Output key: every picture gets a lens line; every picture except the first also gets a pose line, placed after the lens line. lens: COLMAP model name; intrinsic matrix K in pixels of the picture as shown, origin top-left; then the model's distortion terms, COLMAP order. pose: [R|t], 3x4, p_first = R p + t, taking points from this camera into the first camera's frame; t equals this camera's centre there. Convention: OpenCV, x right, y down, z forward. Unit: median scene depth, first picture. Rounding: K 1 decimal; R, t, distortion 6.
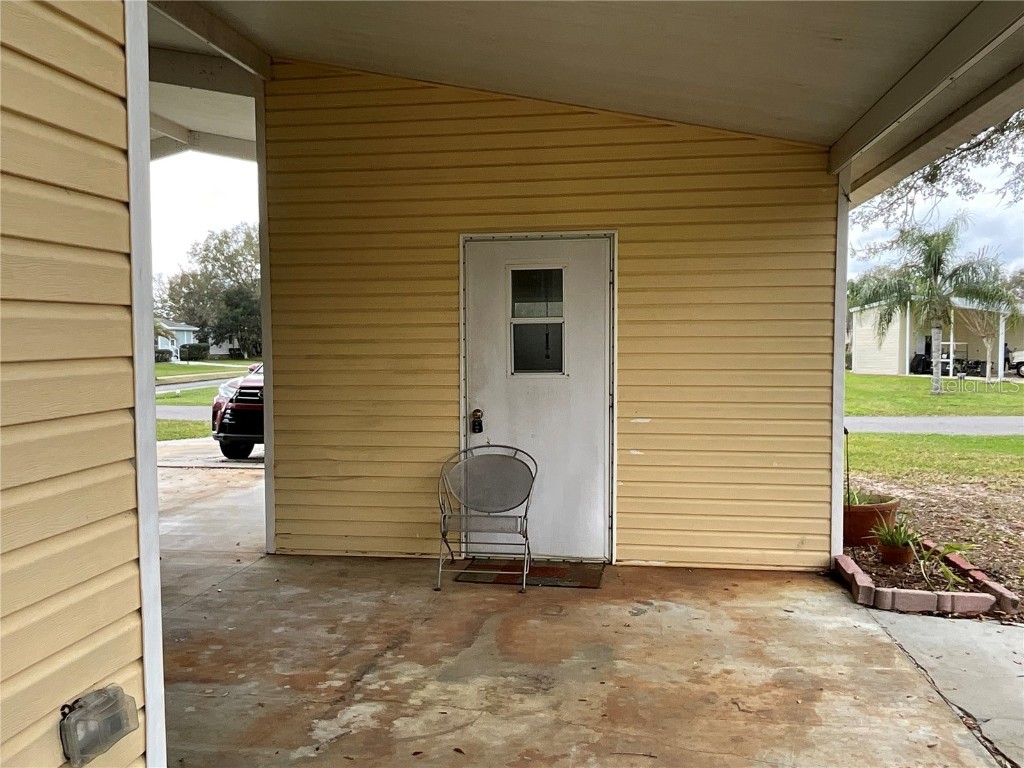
lens RADIAL K [[812.1, 0, 519.3], [0, 812.1, 380.9], [0, 0, 1]] dist [-0.004115, 0.010767]
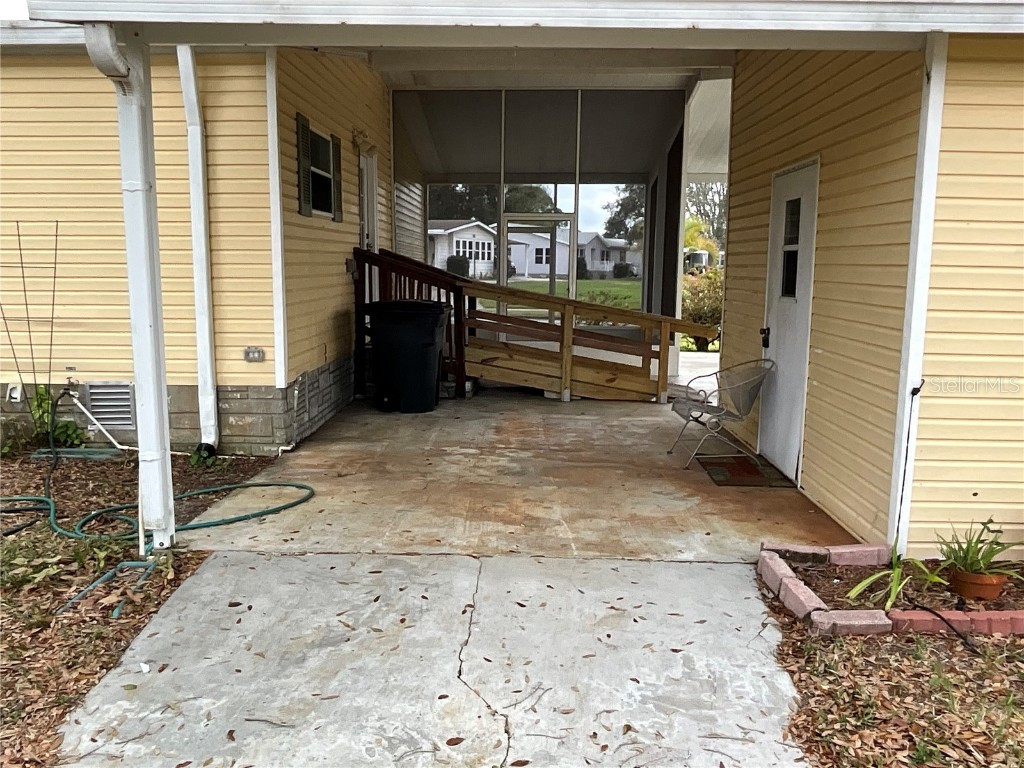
lens RADIAL K [[812.1, 0, 515.2], [0, 812.1, 387.7], [0, 0, 1]] dist [-0.004115, 0.010767]
pose [[0.120450, 0.153099, -0.980843, 1.486888], [-0.063074, 0.987220, 0.146349, -0.037099], [0.990714, 0.044238, 0.128567, 0.723081]]
